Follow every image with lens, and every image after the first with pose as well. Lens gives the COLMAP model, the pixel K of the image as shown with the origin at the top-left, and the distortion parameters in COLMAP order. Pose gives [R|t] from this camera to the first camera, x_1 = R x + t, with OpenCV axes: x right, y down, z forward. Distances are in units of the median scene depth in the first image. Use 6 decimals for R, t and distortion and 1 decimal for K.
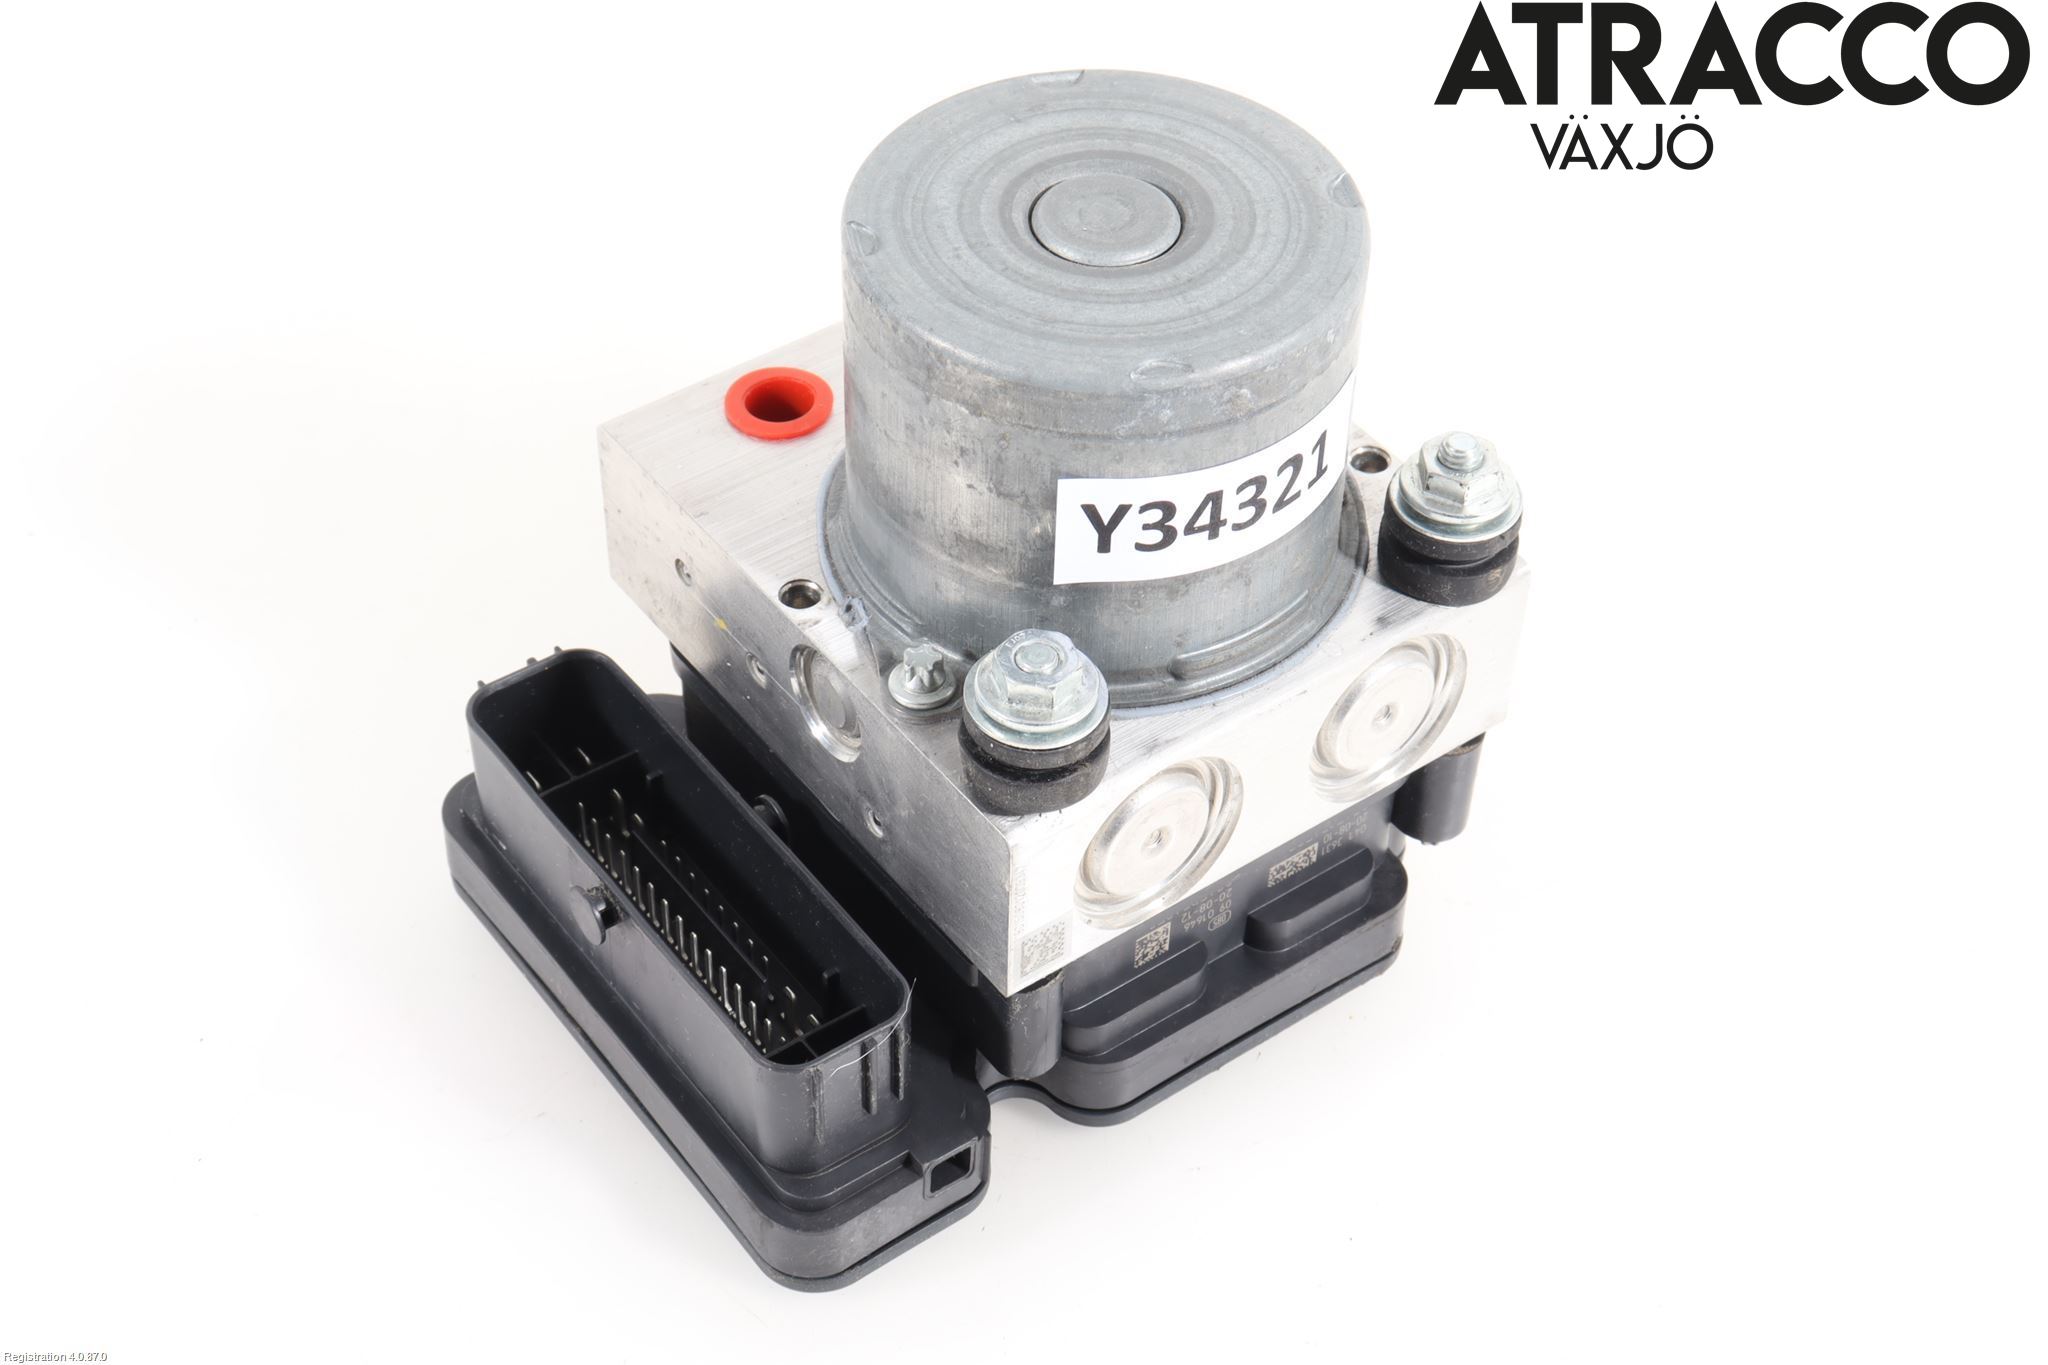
lens RADIAL K [[3270.7, 0, 1024.0], [0, 3270.7, 682.5], [0, 0, 1]] dist [-0.041655, -0.031177]
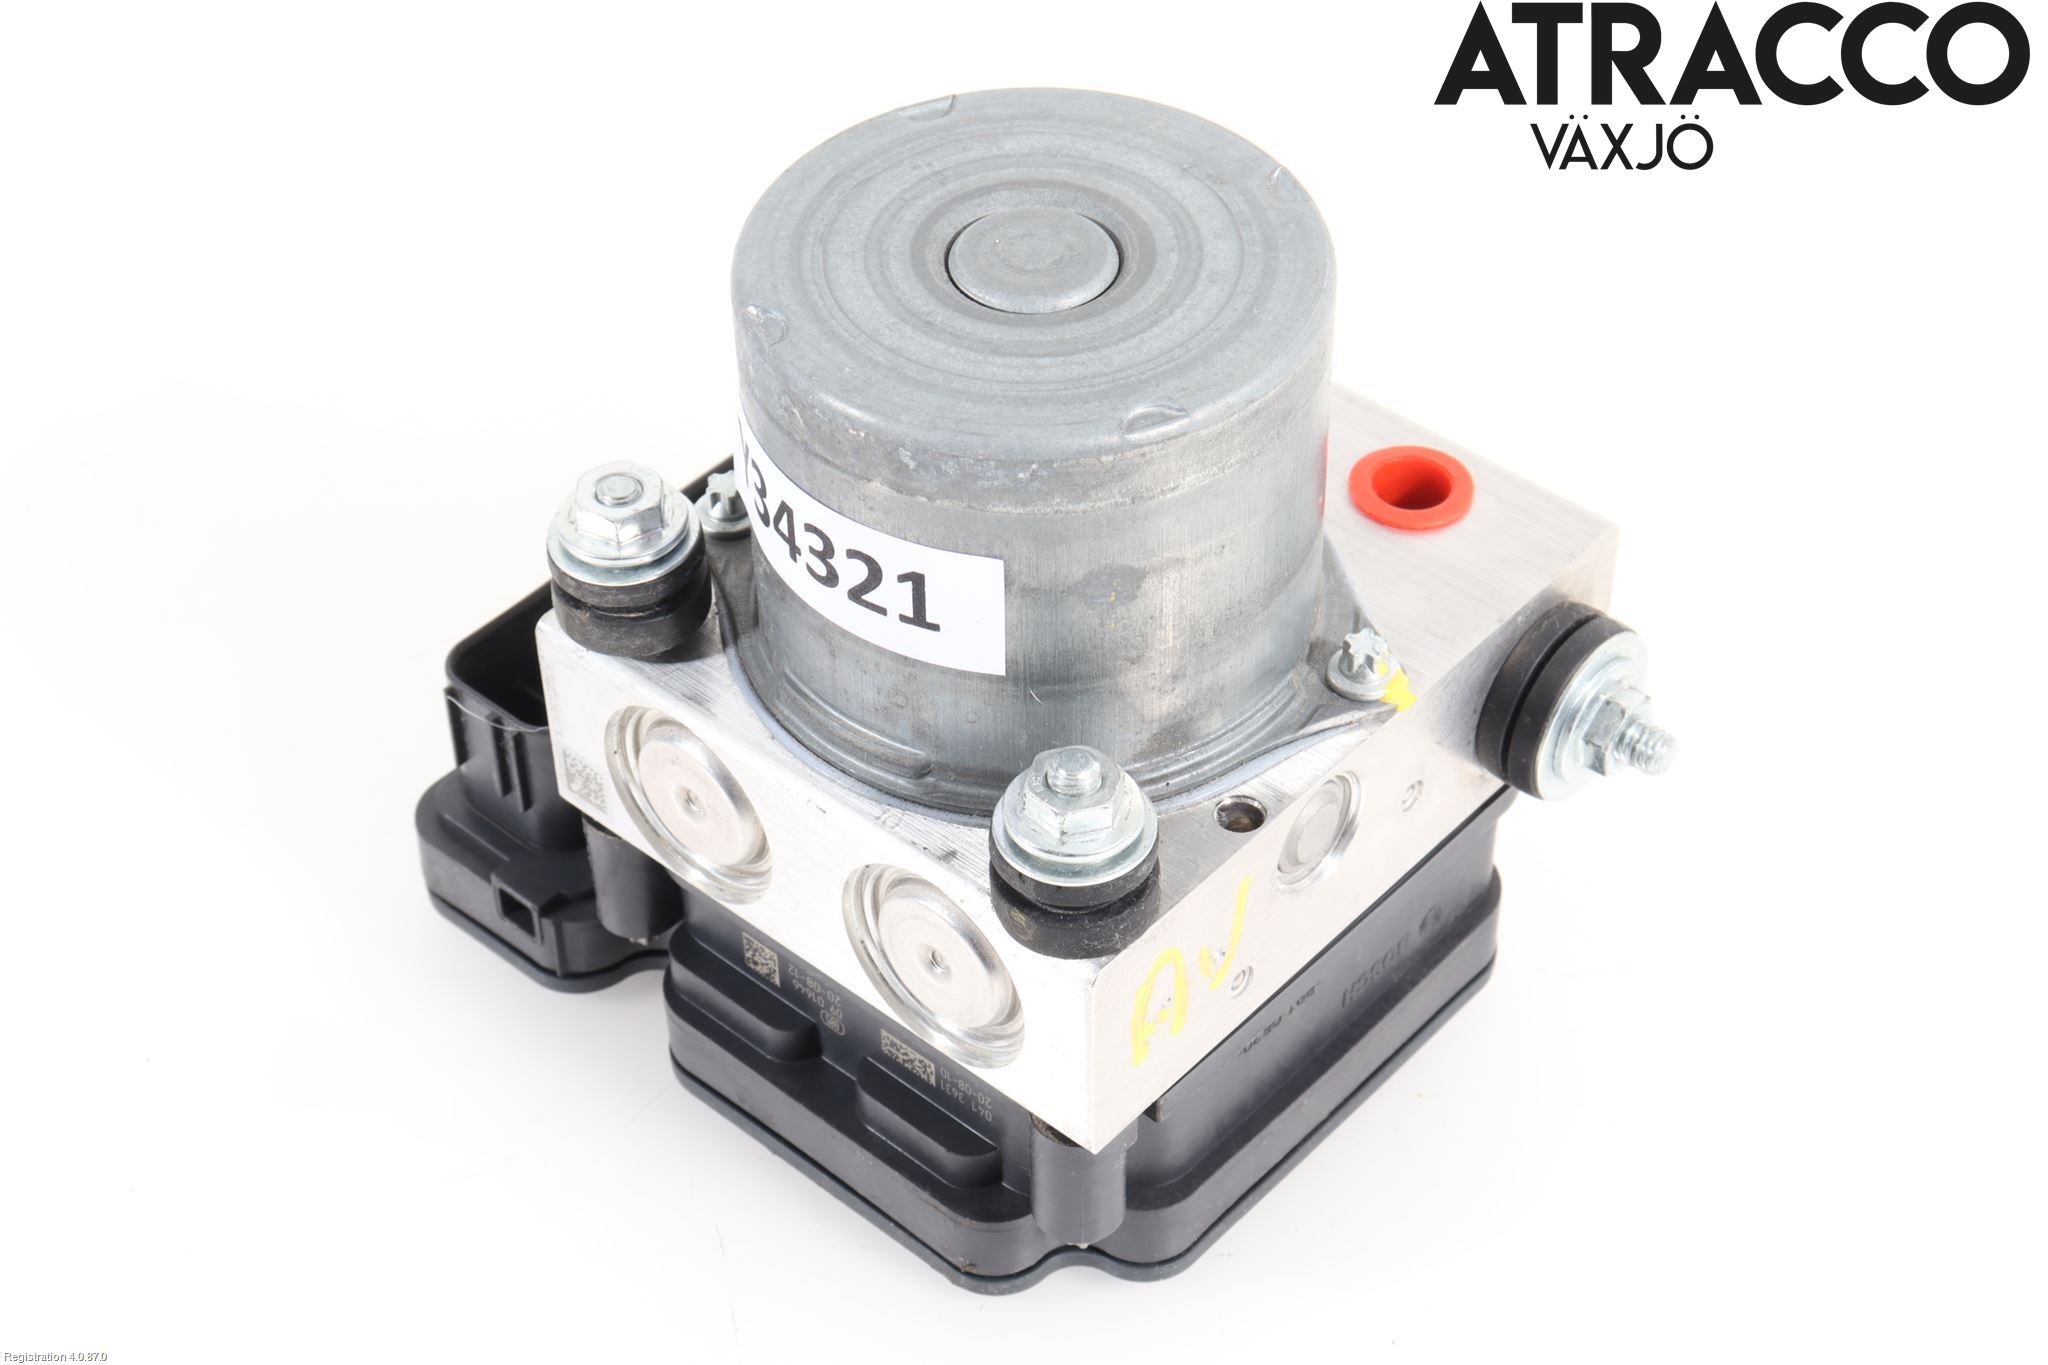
lens RADIAL K [[3582.7, 0, 1024.0], [0, 3582.7, 682.5], [0, 0, 1]] dist [0.059247, 0.043870]
pose [[0.215017, 0.655315, -0.724106, 0.795025], [-0.674537, 0.635830, 0.375128, -0.428710], [0.706235, 0.407777, 0.578749, 0.489863]]
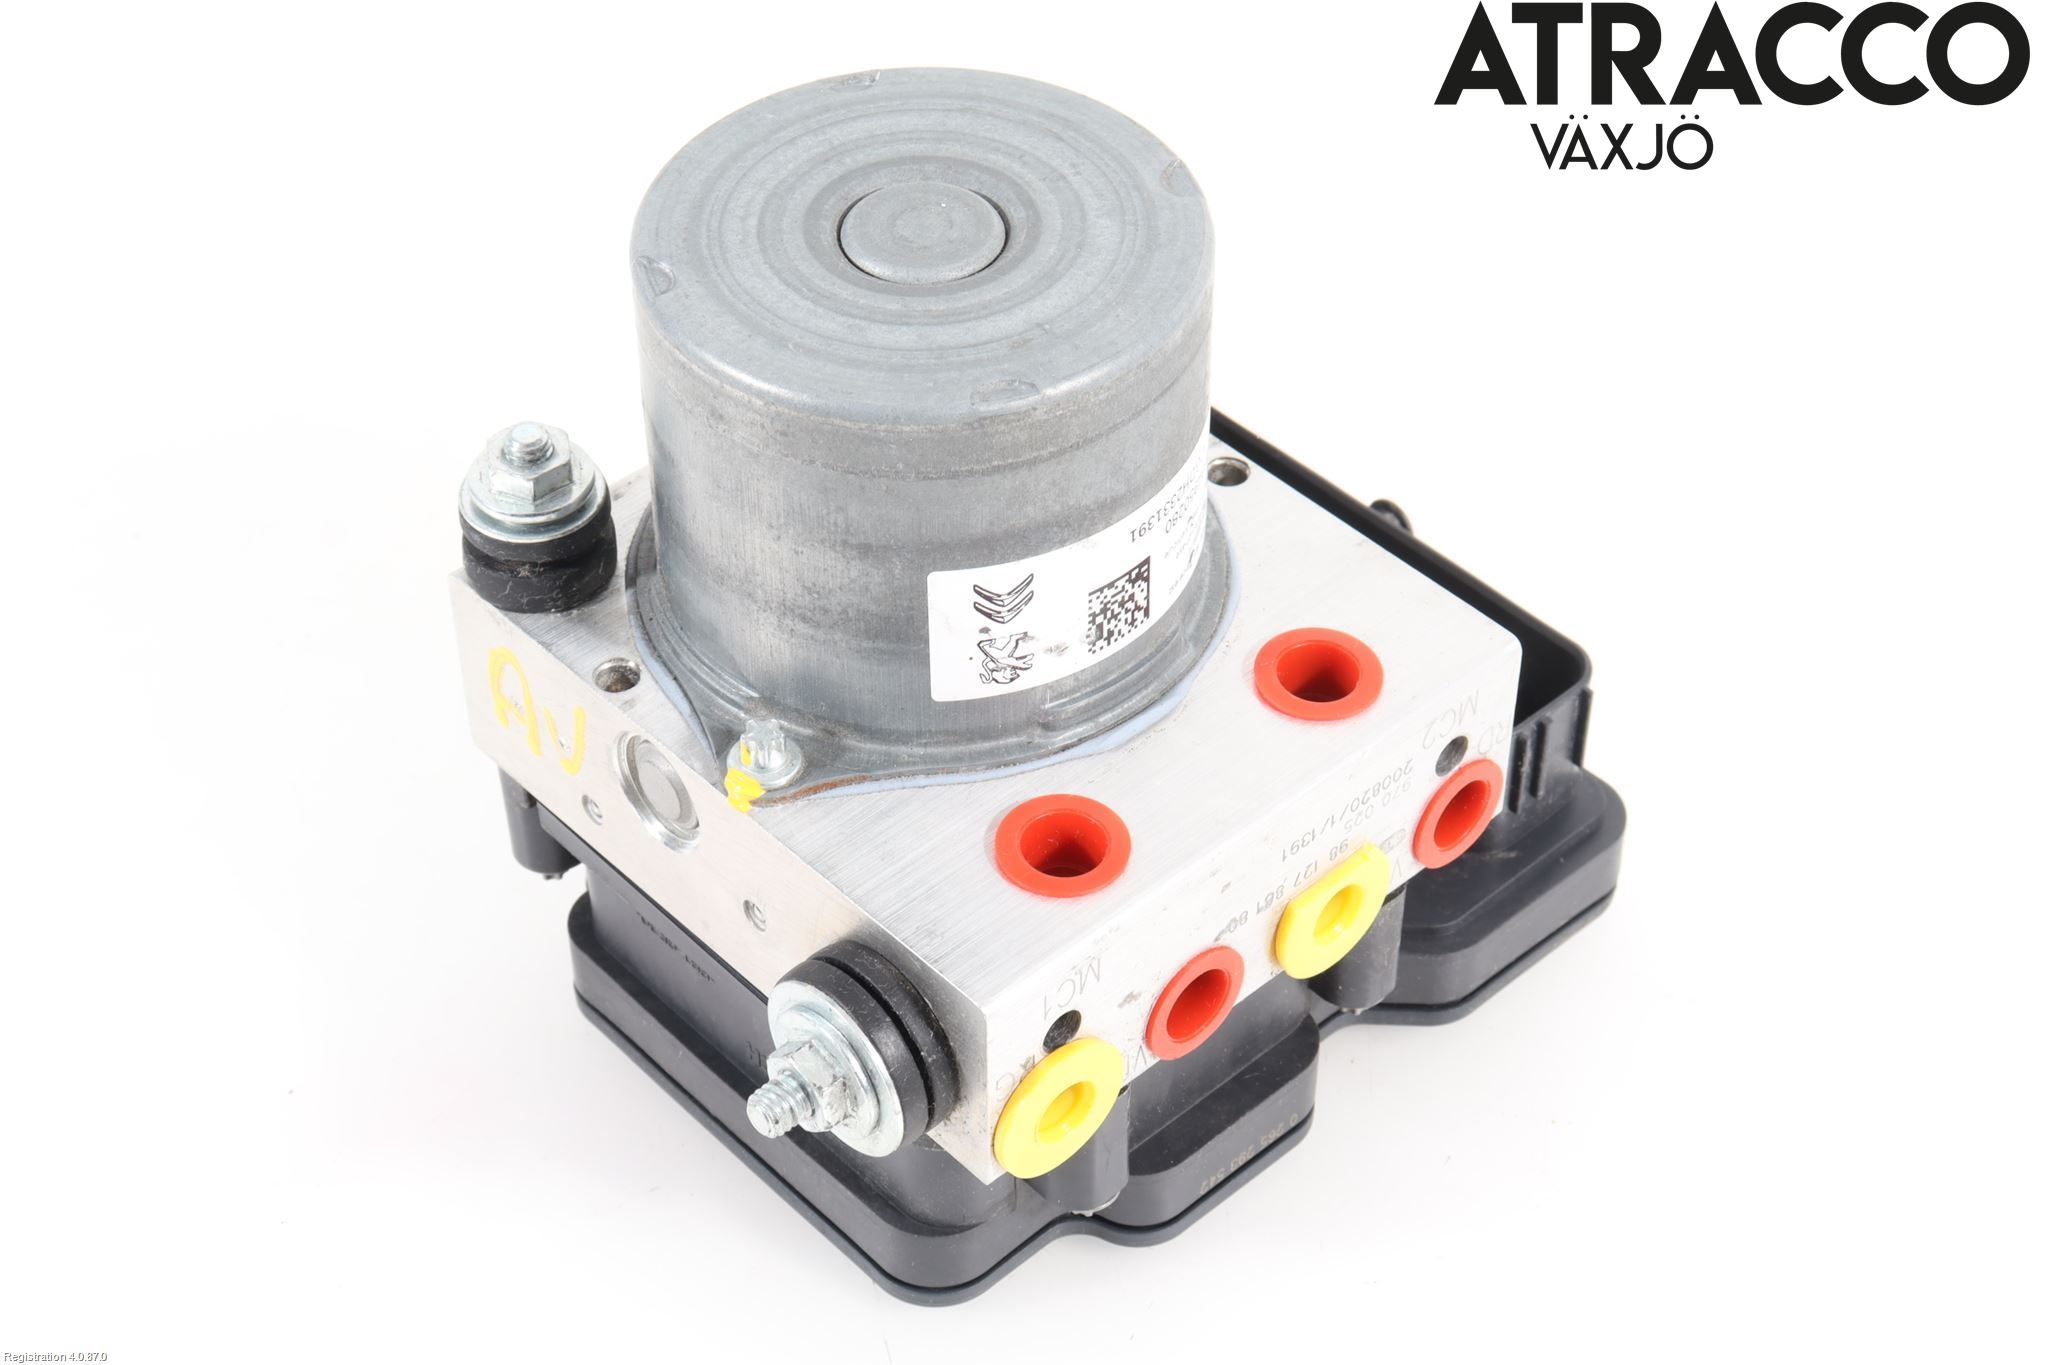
lens RADIAL K [[3582.7, 0, 1024.0], [0, 3582.7, 682.5], [0, 0, 1]] dist [0.059247, 0.043870]
pose [[-0.993939, 0.067574, -0.086710, 0.092011], [-0.083888, 0.043545, 0.995523, -1.130344], [0.071047, 0.996764, -0.037613, 1.165730]]
